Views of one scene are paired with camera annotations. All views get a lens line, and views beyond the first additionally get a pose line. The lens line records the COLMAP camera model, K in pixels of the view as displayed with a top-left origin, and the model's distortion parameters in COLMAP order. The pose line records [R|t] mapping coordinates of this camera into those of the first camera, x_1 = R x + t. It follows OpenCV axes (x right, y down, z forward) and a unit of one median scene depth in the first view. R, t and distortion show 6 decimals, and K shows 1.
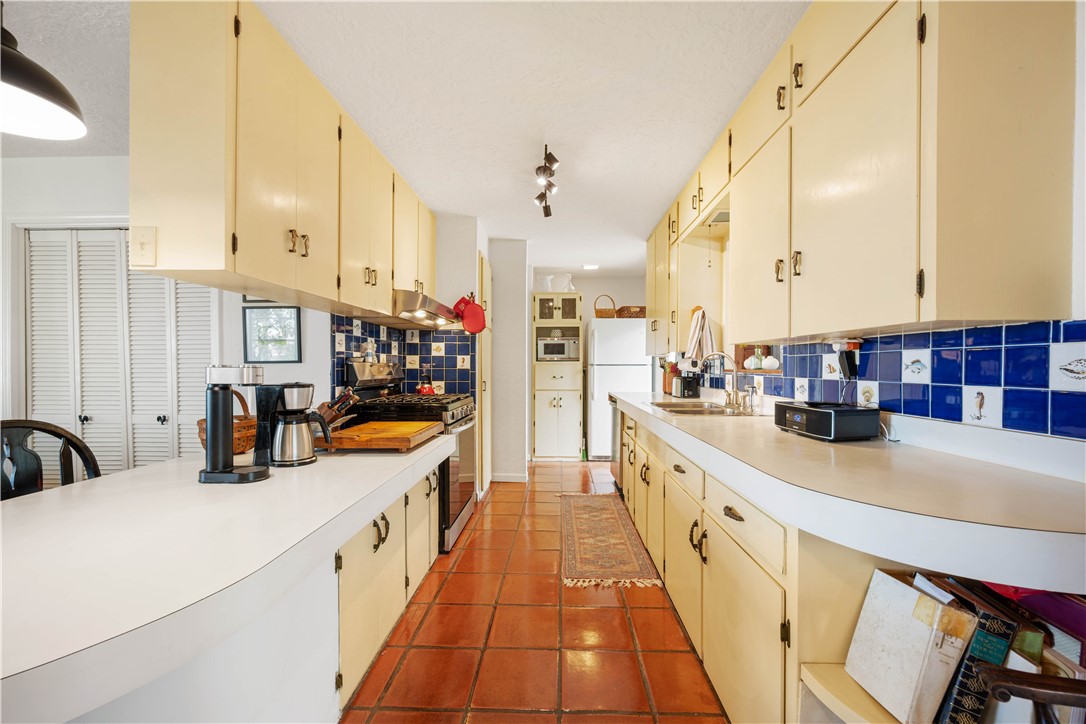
lens RADIAL K [[427.2, 0, 547.8], [0, 427.2, 368.6], [0, 0, 1]] dist [-0.001257, 0.000063]
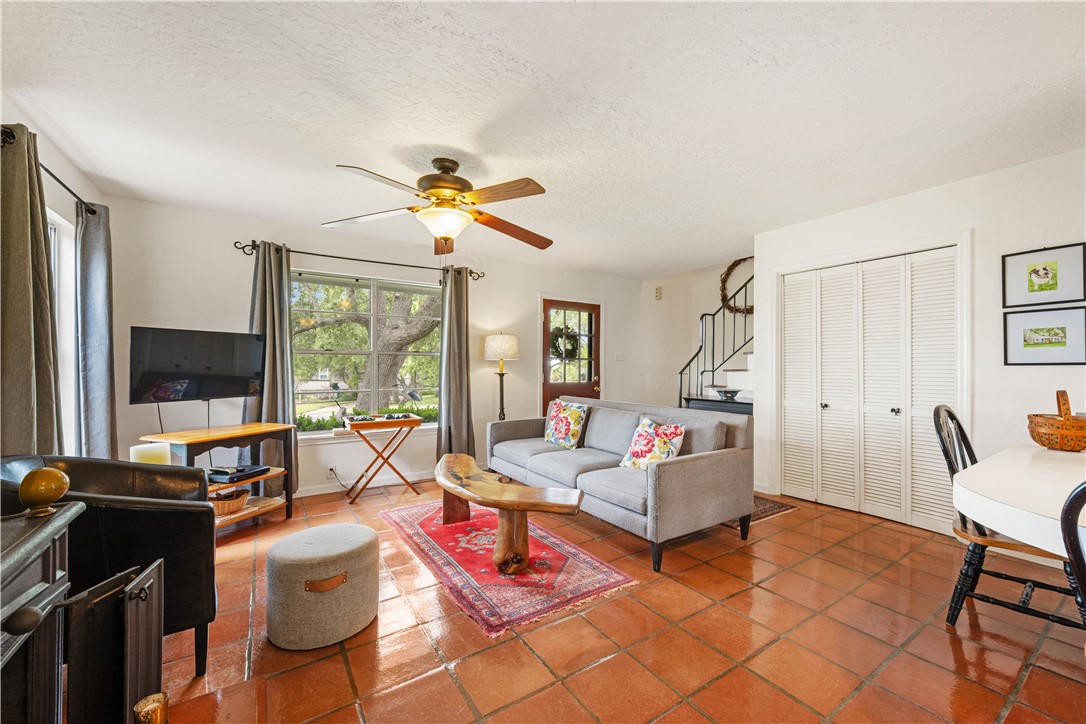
lens RADIAL K [[429.6, 0, 548.6], [0, 429.6, 367.7], [0, 0, 1]] dist [-0.000144, -0.000165]
pose [[0.578377, 0.002290, -0.815767, -0.437901], [-0.008397, 0.999960, -0.003146, 0.005873], [0.815727, 0.008670, 0.578373, -0.490332]]
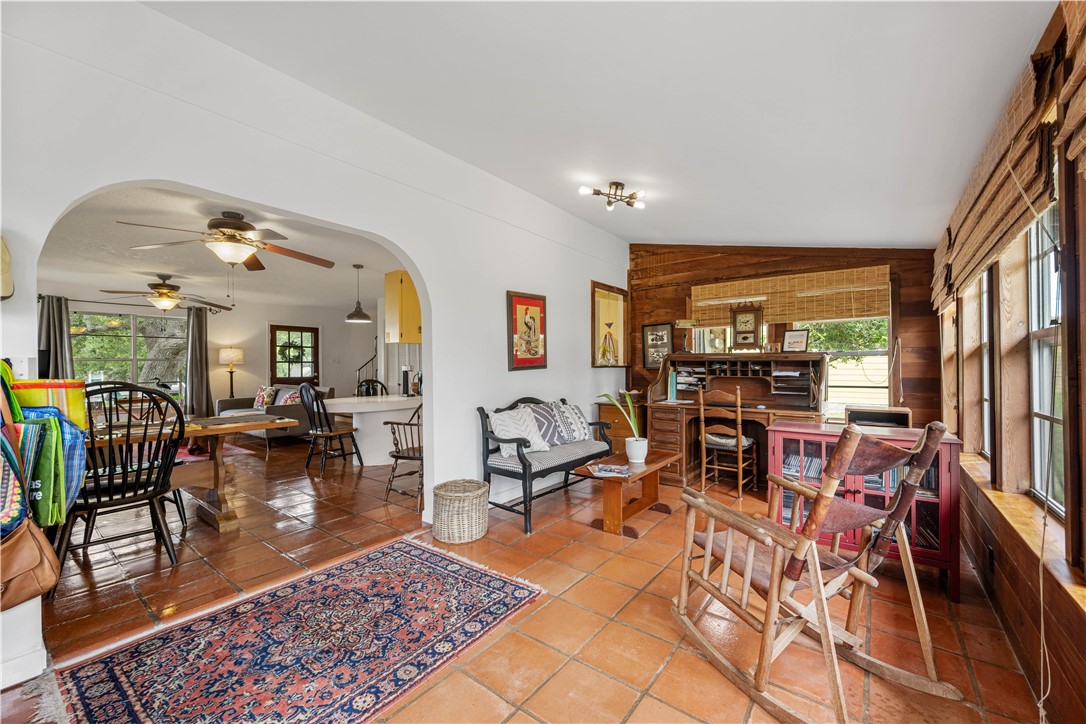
lens RADIAL K [[426.2, 0, 544.7], [0, 426.2, 365.7], [0, 0, 1]] dist [-0.000895, -0.000293]
pose [[0.809206, -0.007105, -0.587482, 1.300950], [0.003249, 0.999966, -0.007618, 0.014153], [0.587515, 0.004256, 0.809202, -0.706286]]
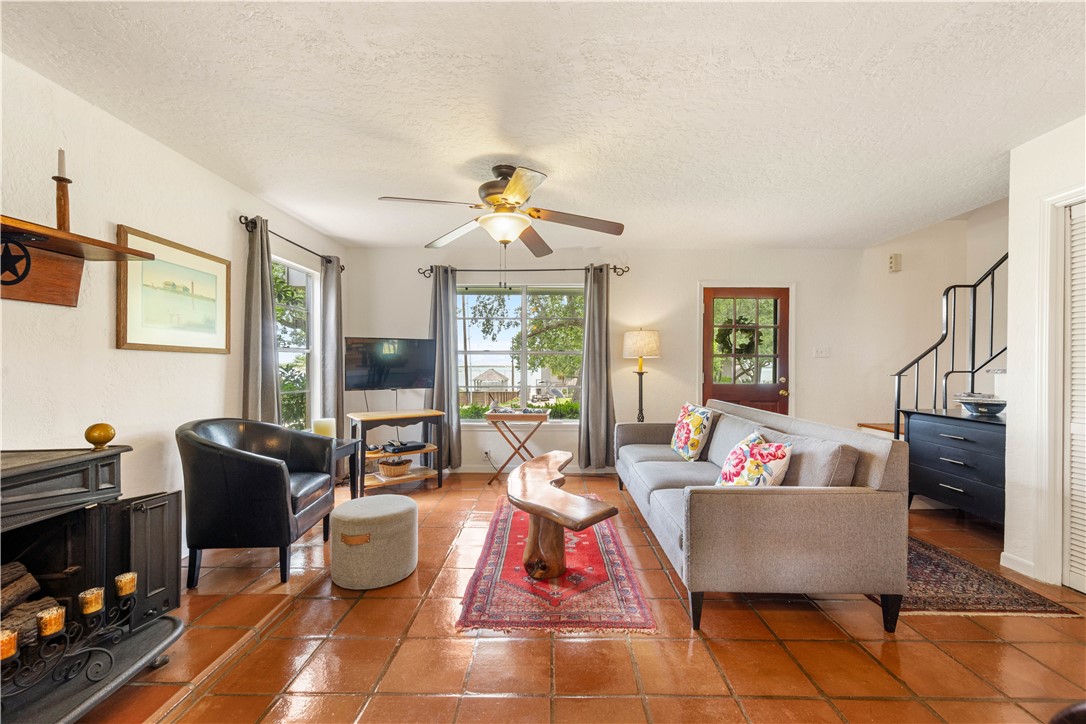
lens RADIAL K [[429.6, 0, 548.6], [0, 429.6, 367.7], [0, 0, 1]] dist [-0.000144, -0.000165]
pose [[0.022781, 0.005554, -0.999725, -0.352926], [-0.010570, 0.999930, 0.005314, 0.003181], [0.999685, 0.010446, 0.022838, -0.057916]]
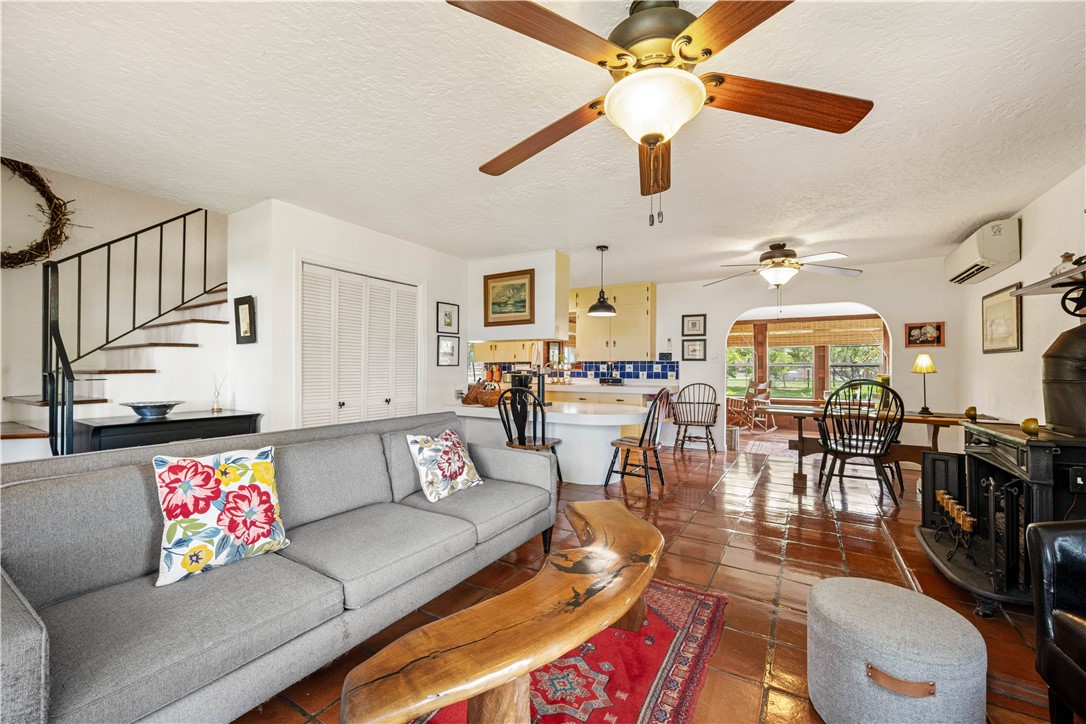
lens RADIAL K [[431.1, 0, 546.6], [0, 431.1, 366.0], [0, 0, 1]] dist [0.000220, -0.000145]
pose [[0.495325, 0.004951, 0.868694, -1.855930], [0.003786, 0.999962, -0.007858, 0.003173], [-0.868700, 0.007181, 0.495287, -0.283865]]
